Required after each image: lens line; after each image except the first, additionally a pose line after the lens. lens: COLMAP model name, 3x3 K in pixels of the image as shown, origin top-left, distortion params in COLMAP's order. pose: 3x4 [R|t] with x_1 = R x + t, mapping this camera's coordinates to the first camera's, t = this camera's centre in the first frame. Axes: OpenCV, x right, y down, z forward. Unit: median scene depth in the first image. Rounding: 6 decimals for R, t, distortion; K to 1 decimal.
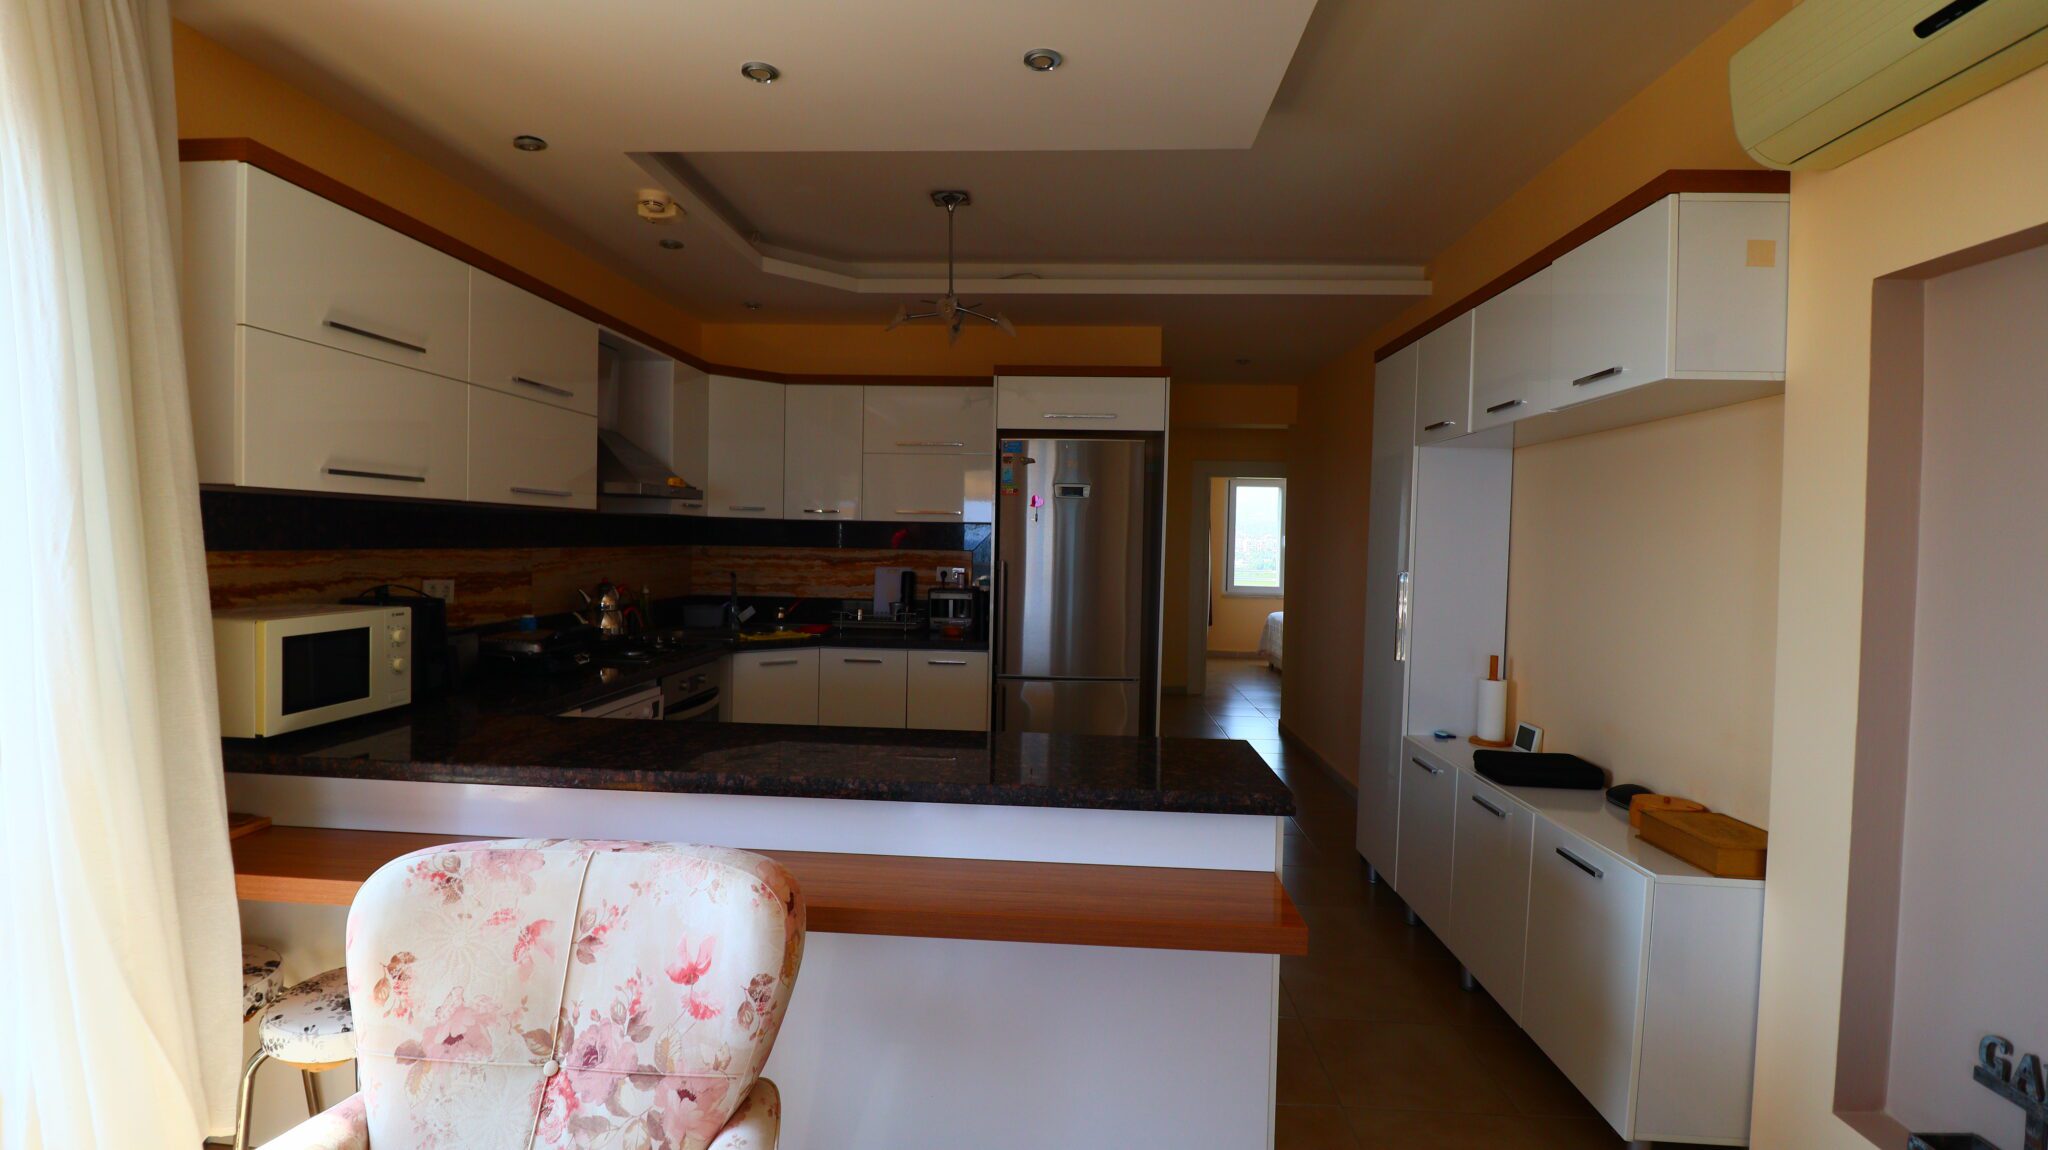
lens RADIAL K [[942.3, 0, 1012.2], [0, 942.3, 558.5], [0, 0, 1]] dist [0.003227, -0.015686]
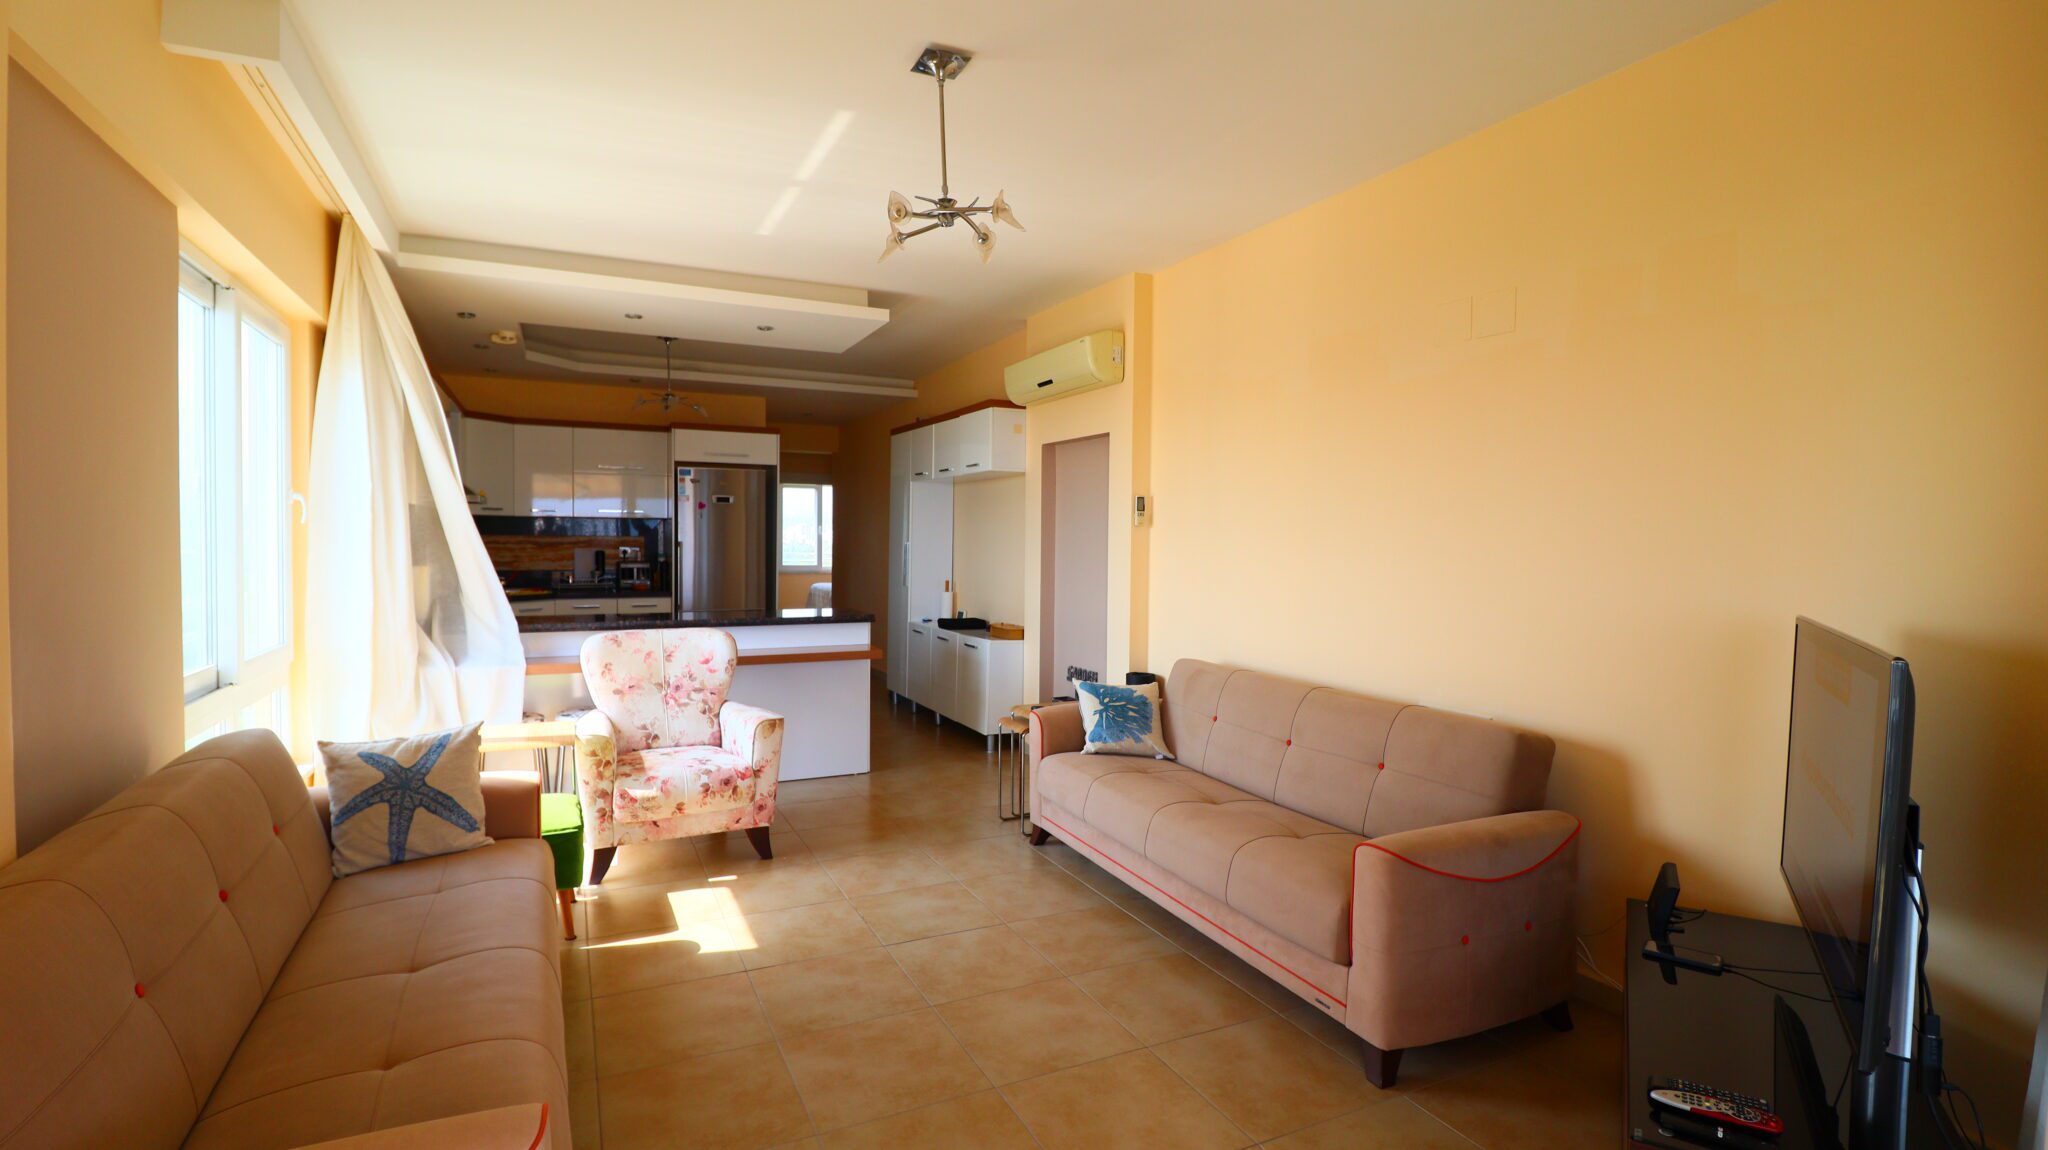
lens RADIAL K [[942.4, 0, 1014.6], [0, 942.4, 559.9], [0, 0, 1]] dist [0.001973, -0.014786]
pose [[0.871624, -0.023973, 0.489588, -0.376554], [0.018604, 0.999702, 0.015831, 0.023674], [-0.489822, -0.004691, 0.871810, -0.881458]]
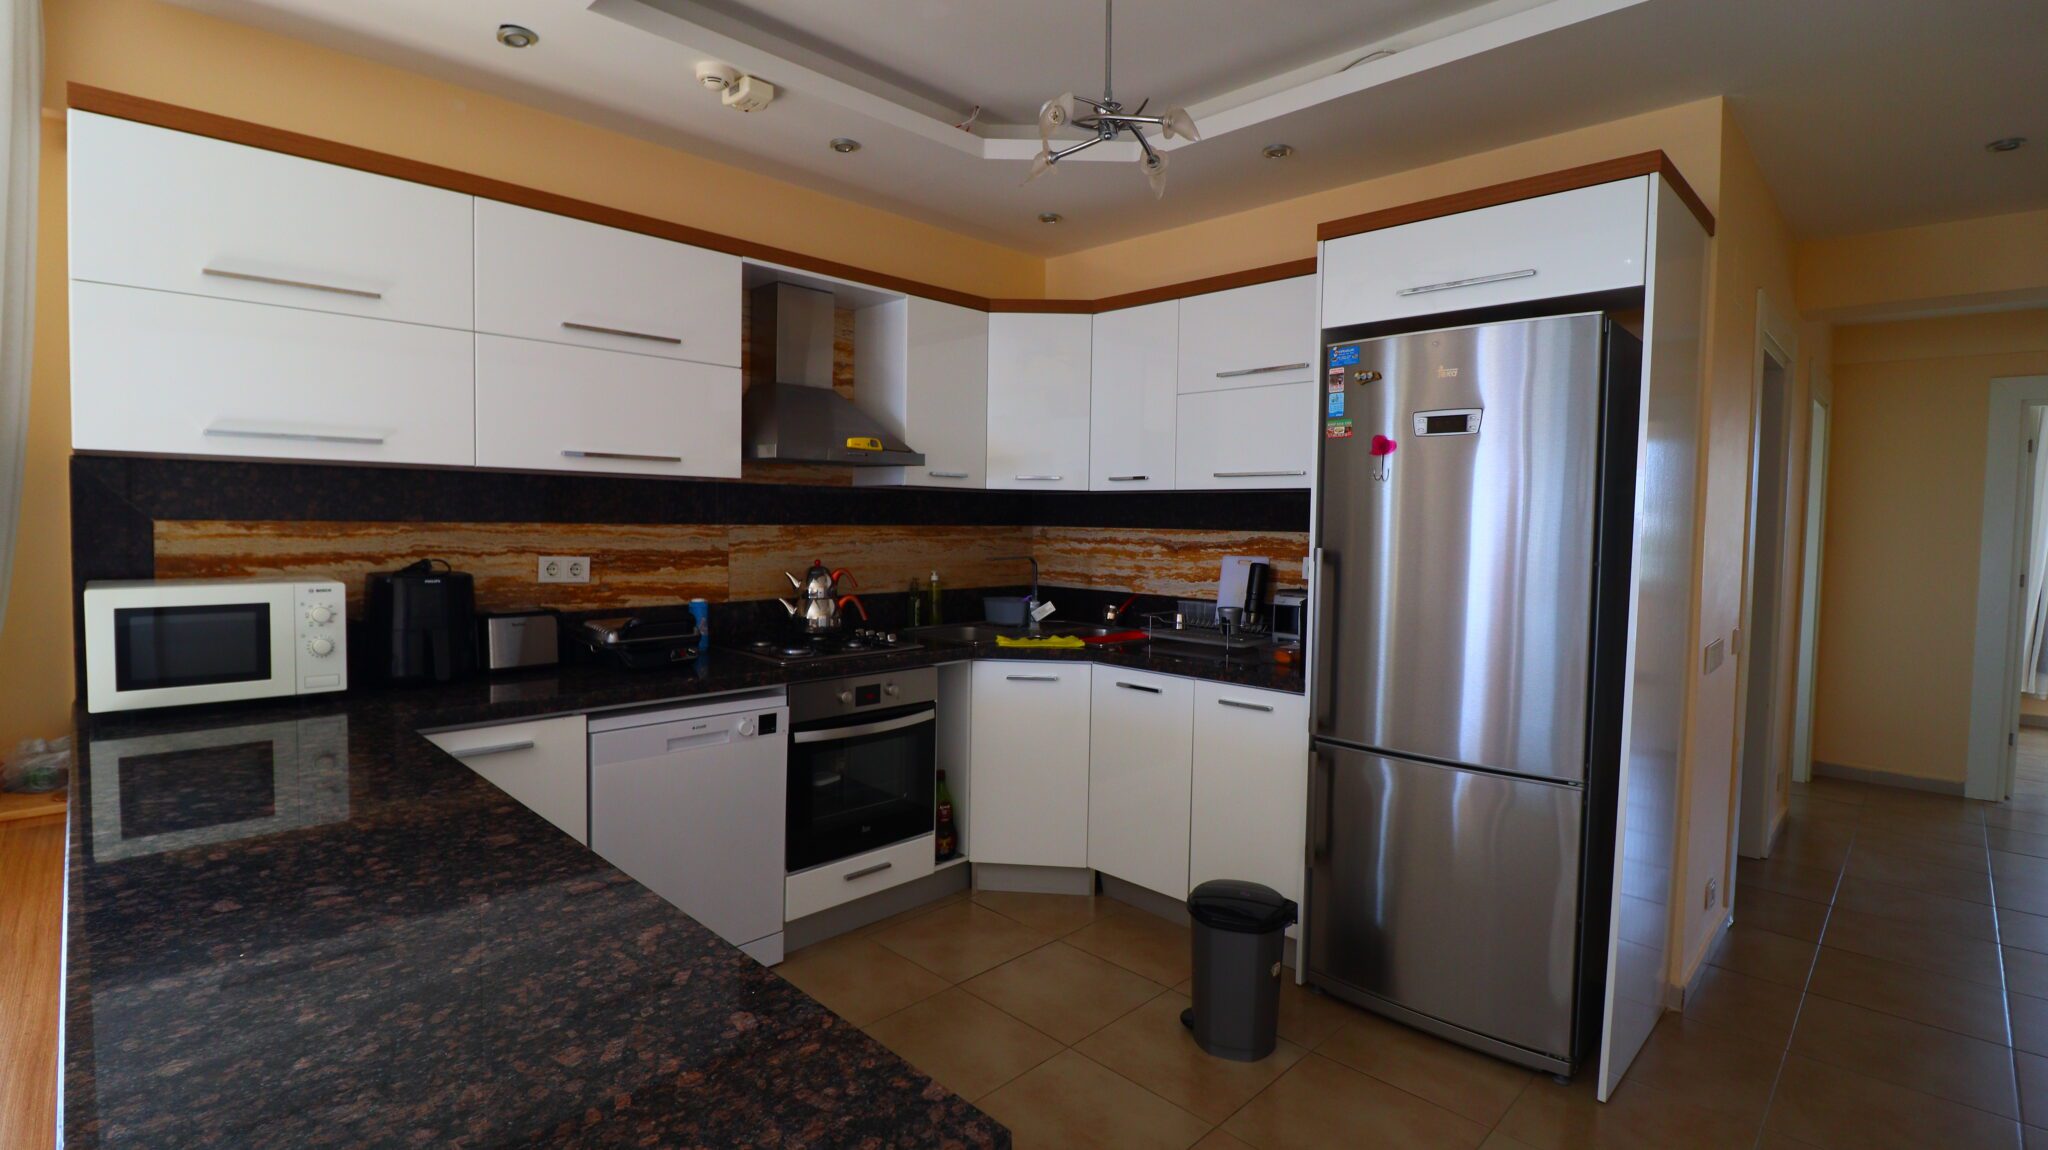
lens RADIAL K [[942.3, 0, 1012.2], [0, 942.3, 558.5], [0, 0, 1]] dist [0.003227, -0.015686]
pose [[0.752152, 0.020363, -0.658675, 0.288794], [-0.014164, 0.999791, 0.014735, 0.004050], [0.658838, -0.001754, 0.752283, 0.506881]]
